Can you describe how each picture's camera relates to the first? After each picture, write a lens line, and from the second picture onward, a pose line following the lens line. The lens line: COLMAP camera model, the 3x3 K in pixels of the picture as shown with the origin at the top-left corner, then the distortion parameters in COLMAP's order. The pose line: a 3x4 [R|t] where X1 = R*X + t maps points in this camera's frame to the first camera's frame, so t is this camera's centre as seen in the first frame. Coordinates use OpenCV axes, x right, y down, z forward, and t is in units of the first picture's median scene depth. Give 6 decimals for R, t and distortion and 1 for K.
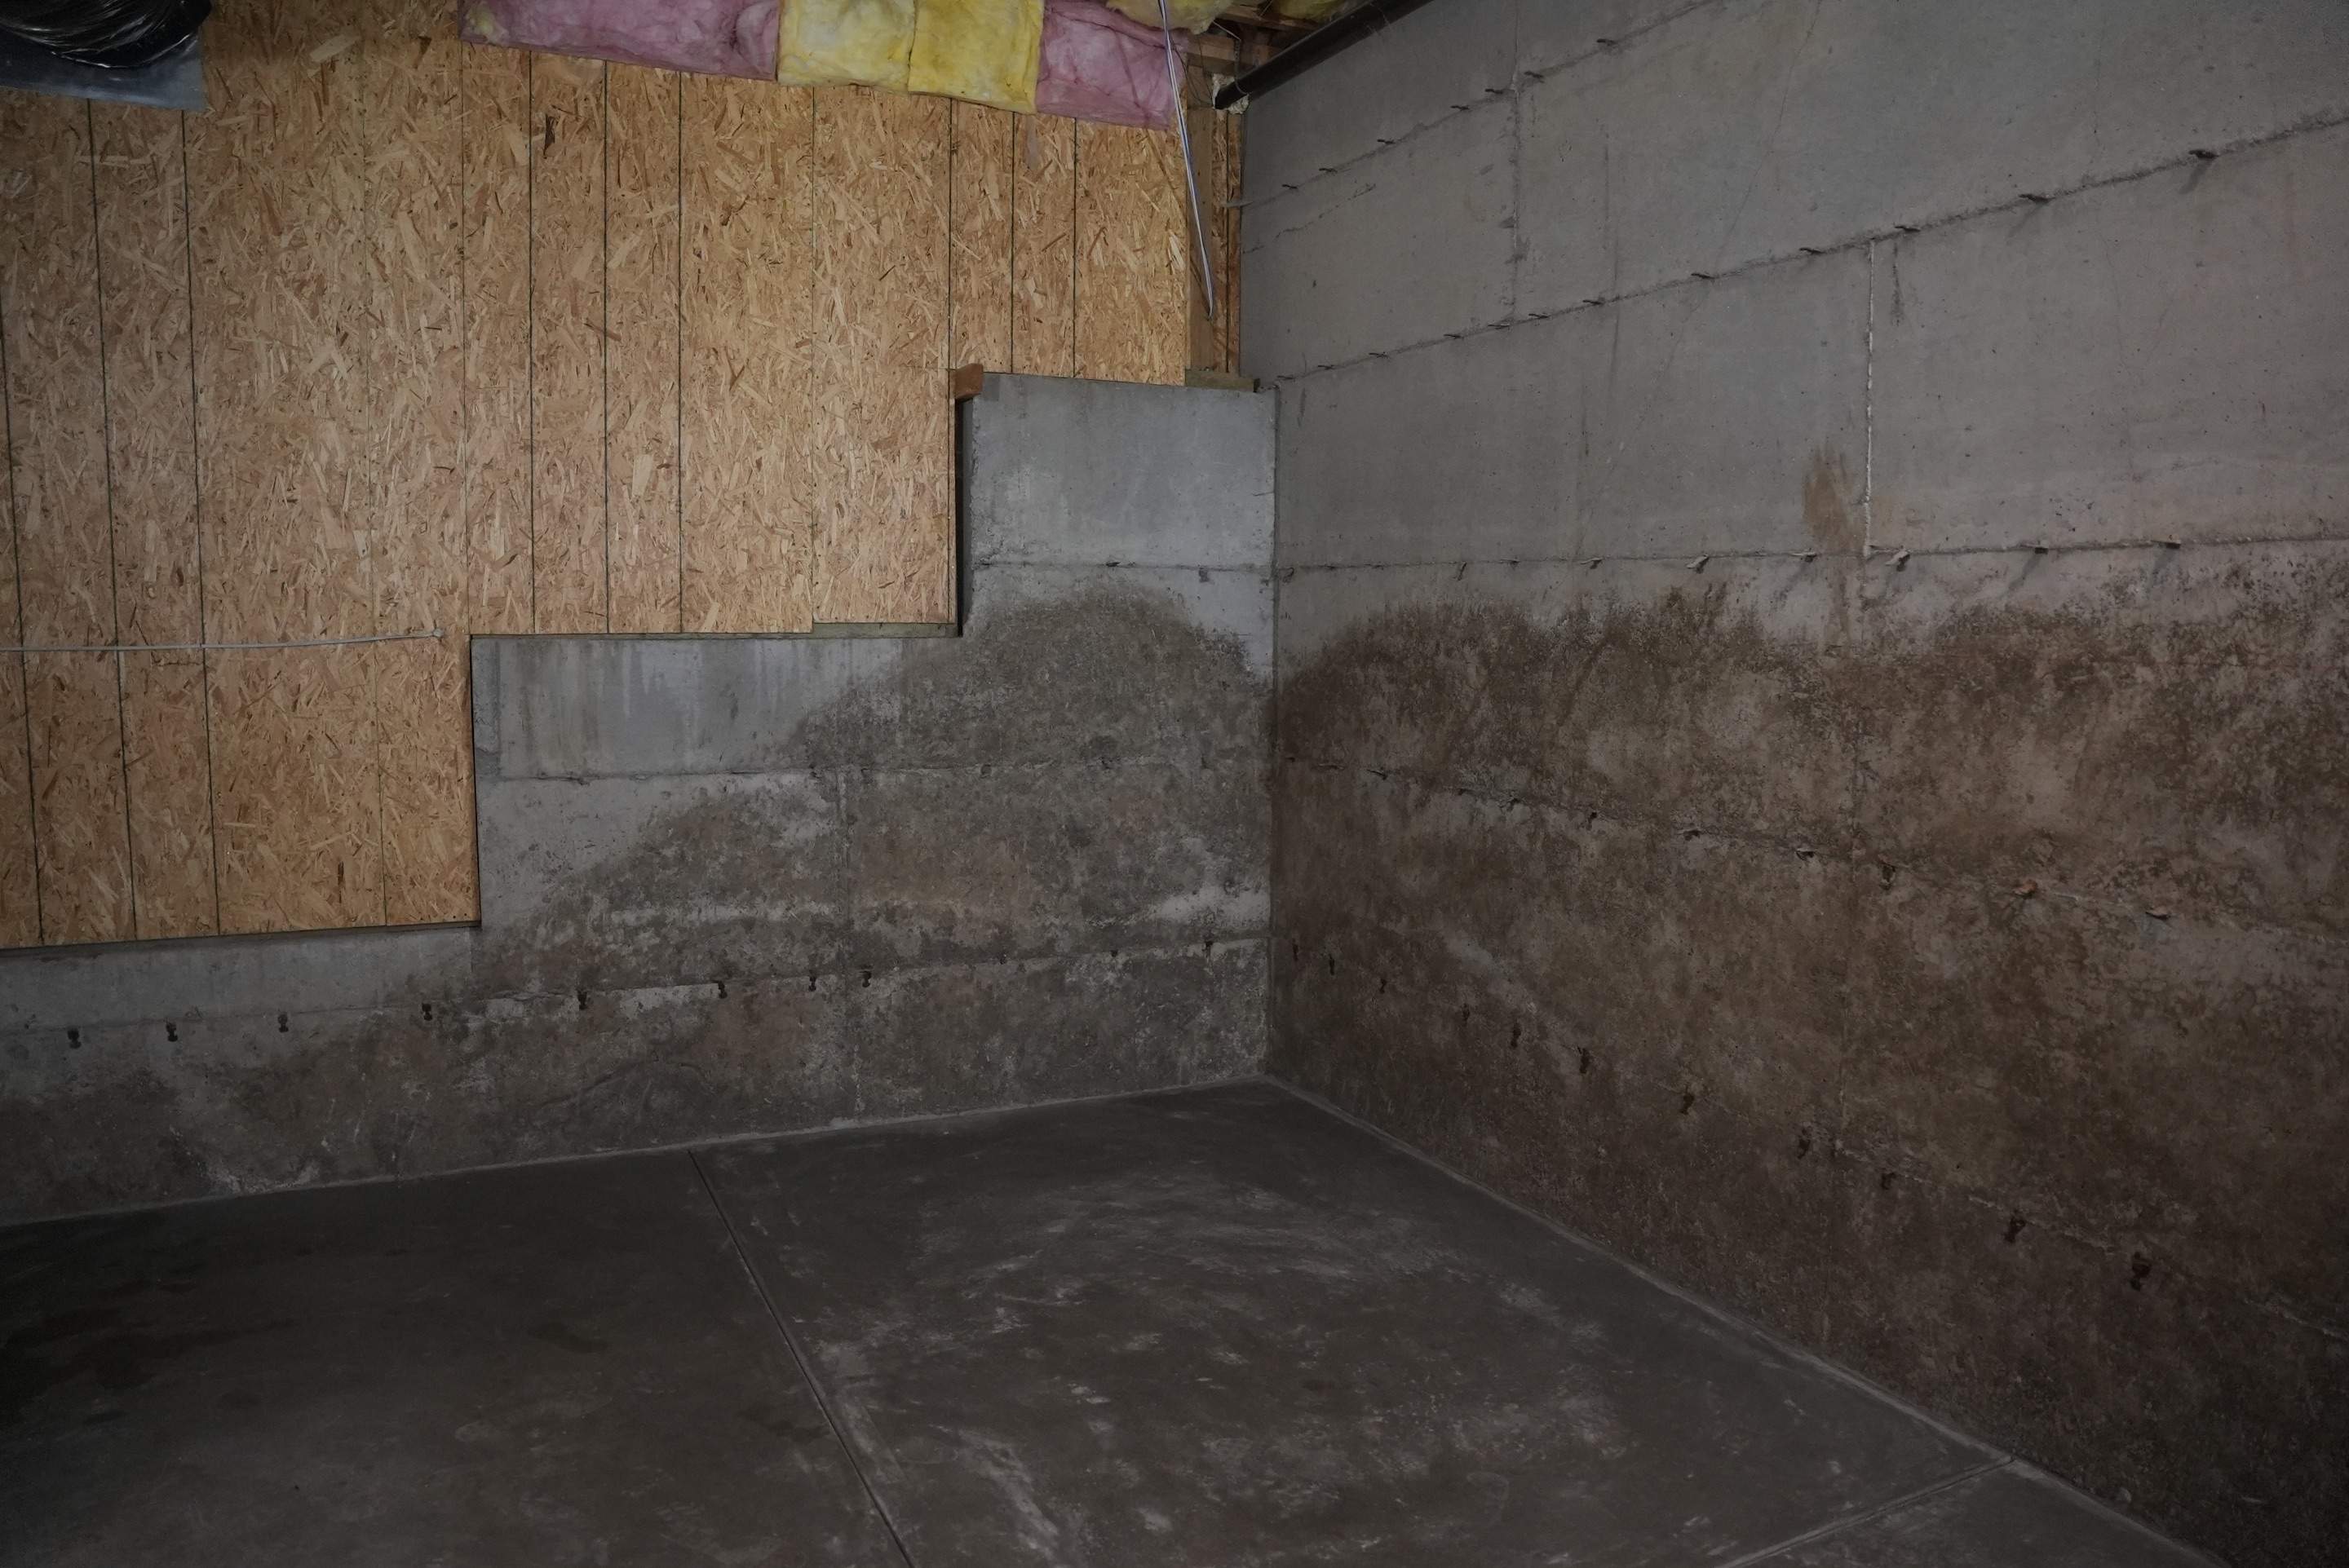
lens RADIAL K [[1622.6, 0, 1178.4], [0, 1622.6, 792.2], [0, 0, 1]] dist [-0.176051, 0.130298]
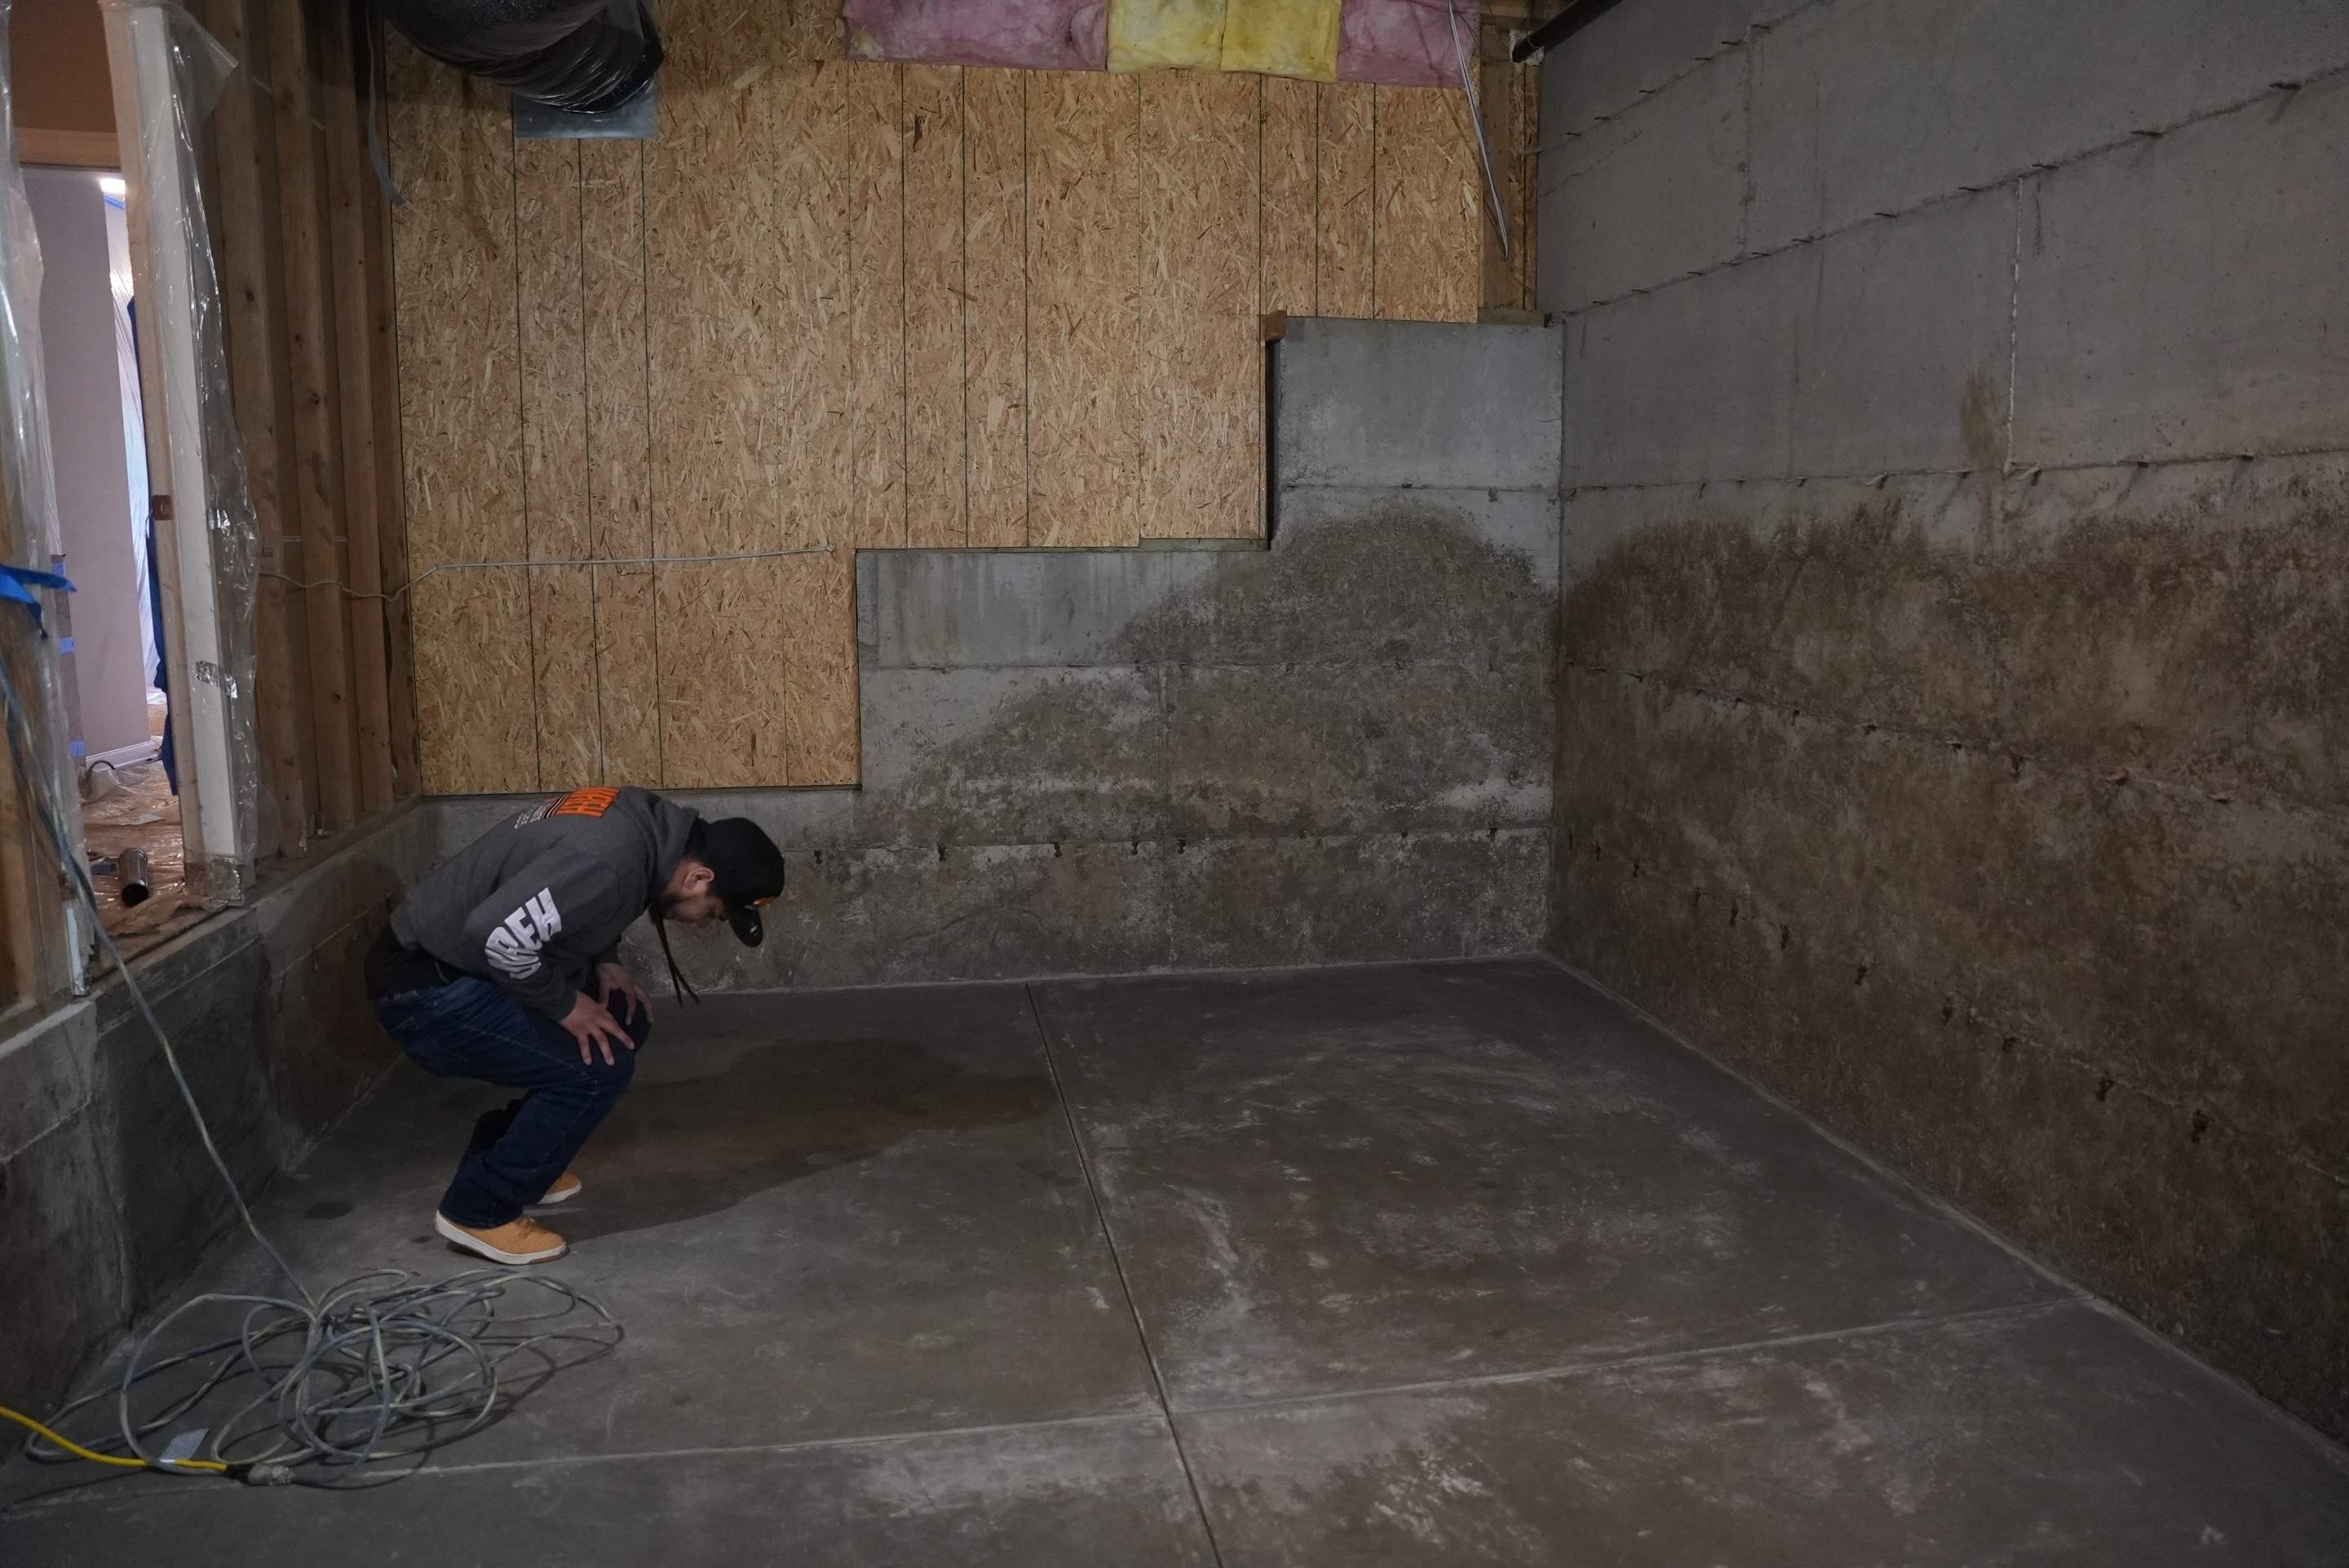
lens RADIAL K [[1622.6, 0, 1188.7], [0, 1622.6, 801.2], [0, 0, 1]] dist [-0.176051, 0.130298]
pose [[0.965593, 0.033225, -0.257927, 0.126515], [-0.019490, 0.998261, 0.055627, 0.020743], [0.259326, -0.048686, 0.964562, -0.142786]]
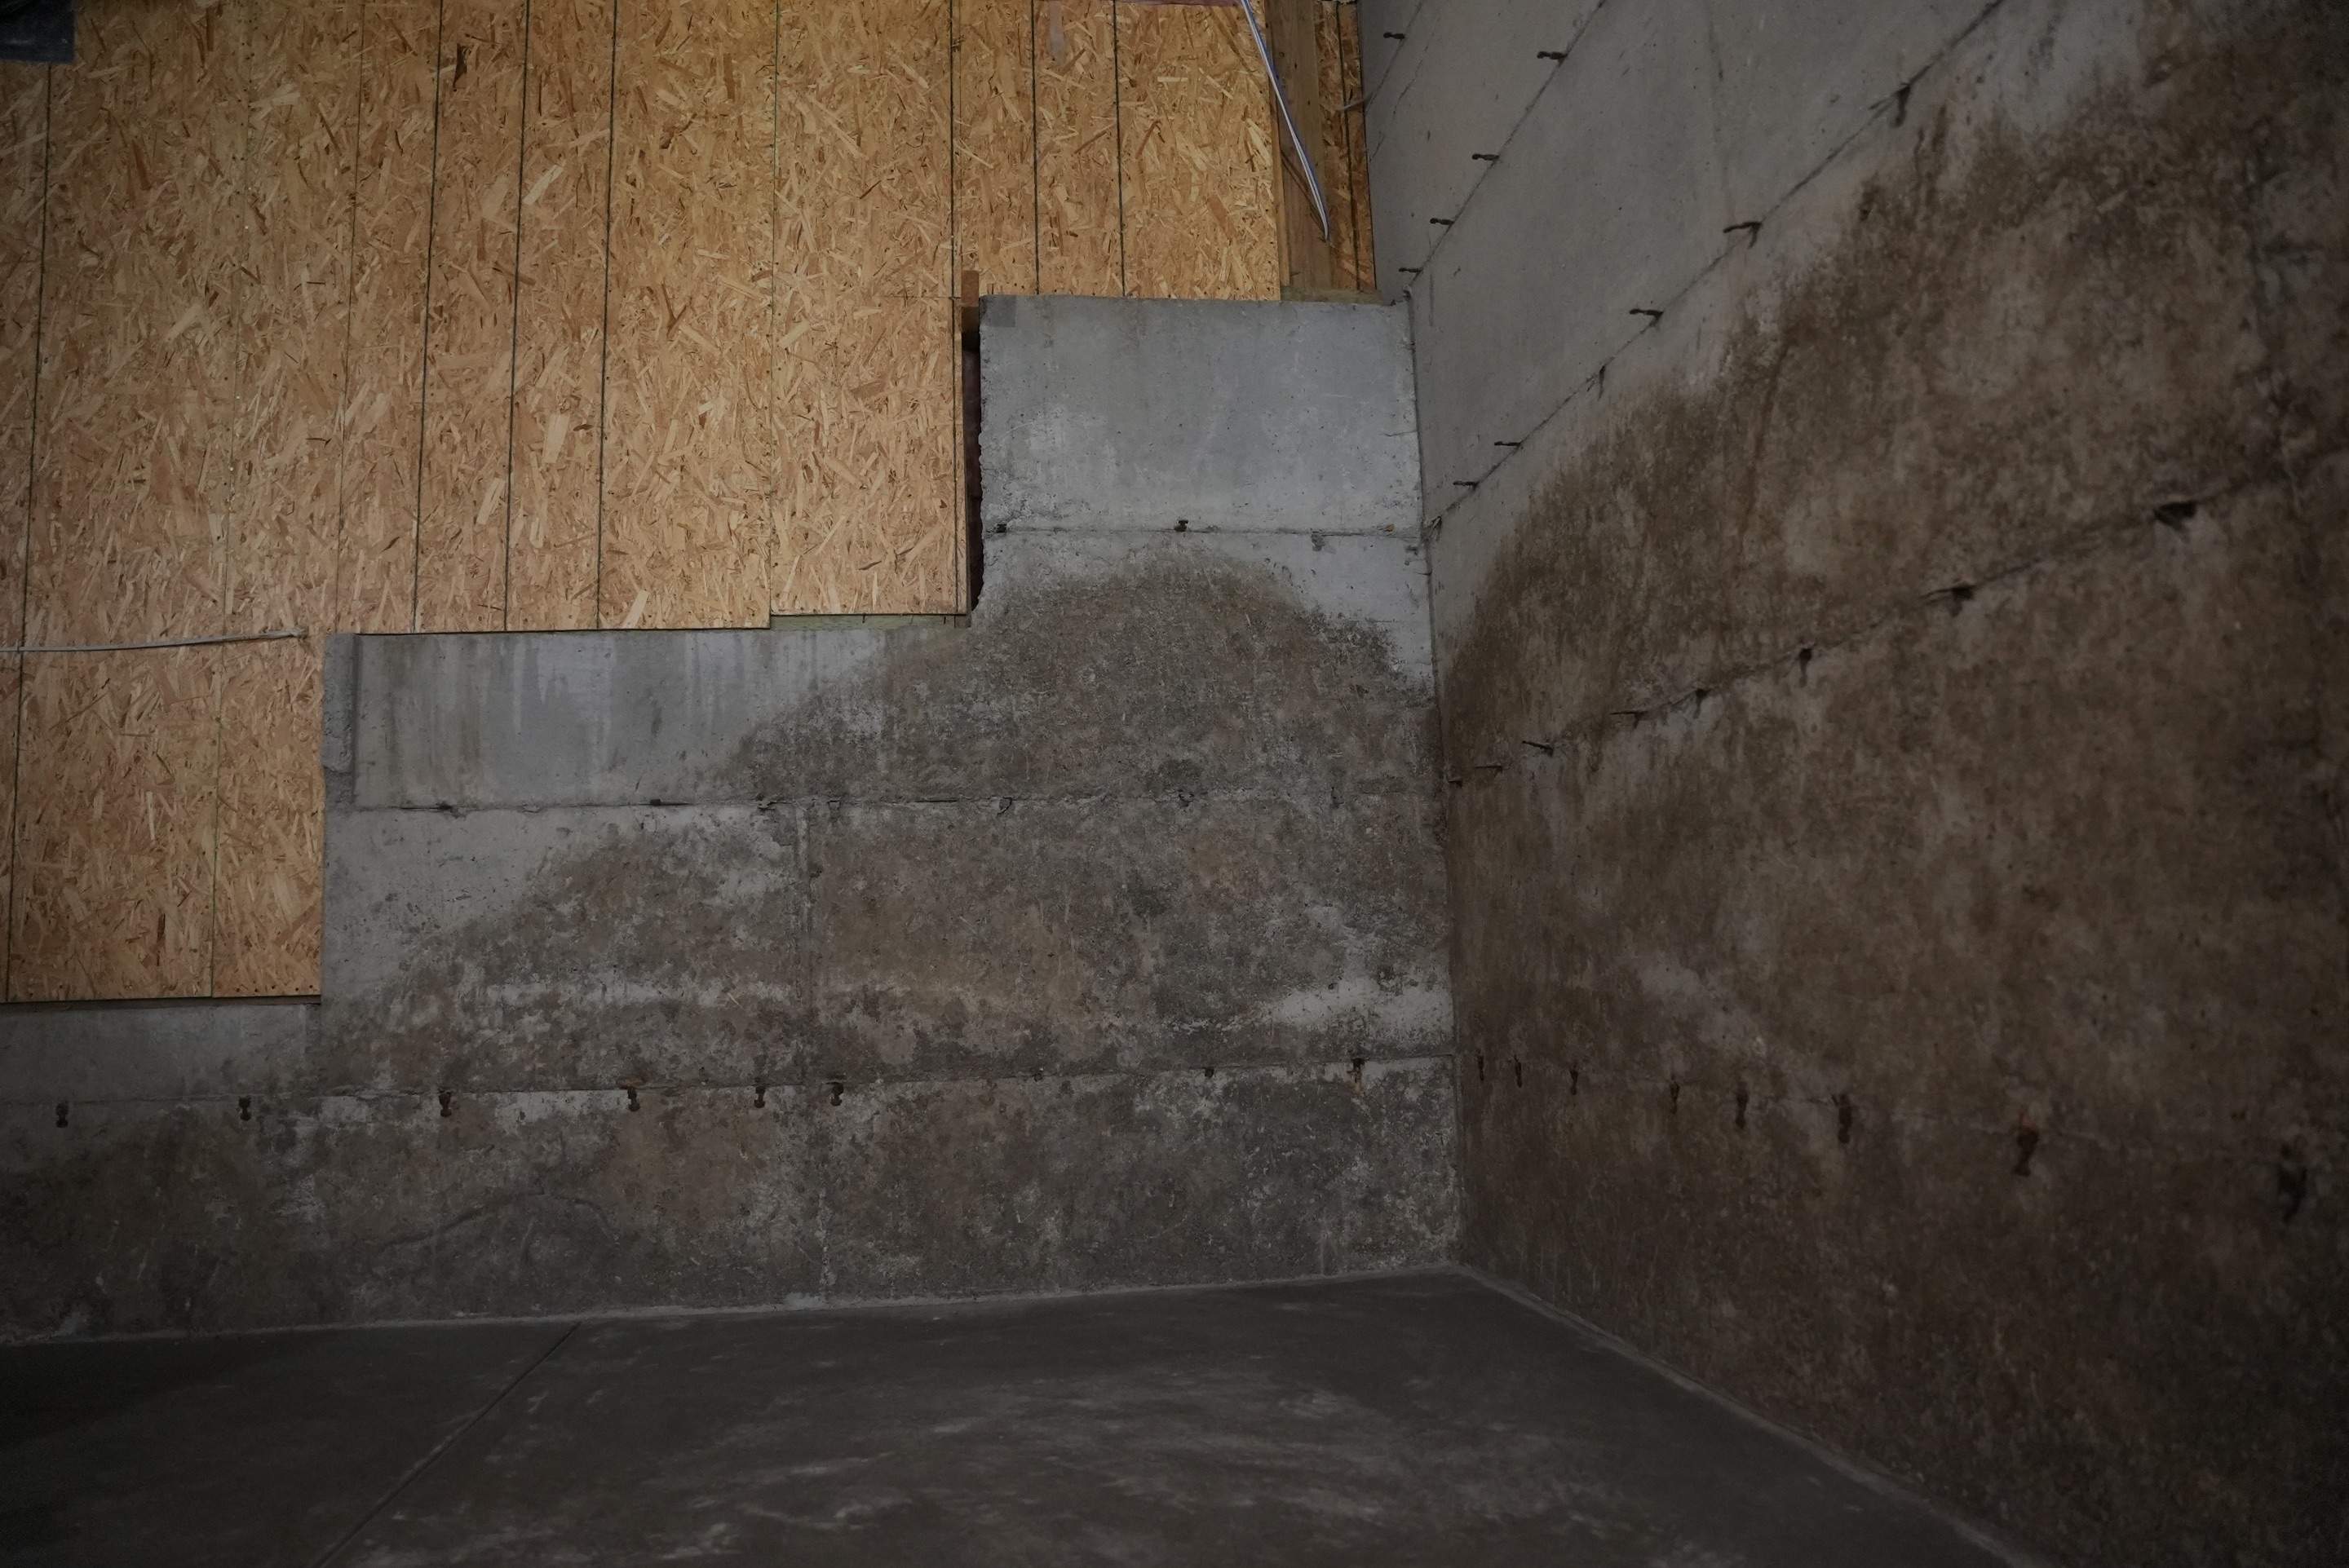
lens RADIAL K [[1622.6, 0, 1177.9], [0, 1622.6, 803.3], [0, 0, 1]] dist [-0.176051, 0.130298]
pose [[0.955555, -0.075865, -0.284883, 0.185194], [0.014932, 0.977536, -0.210237, 0.160120], [0.294433, 0.196639, 0.935223, 0.398504]]
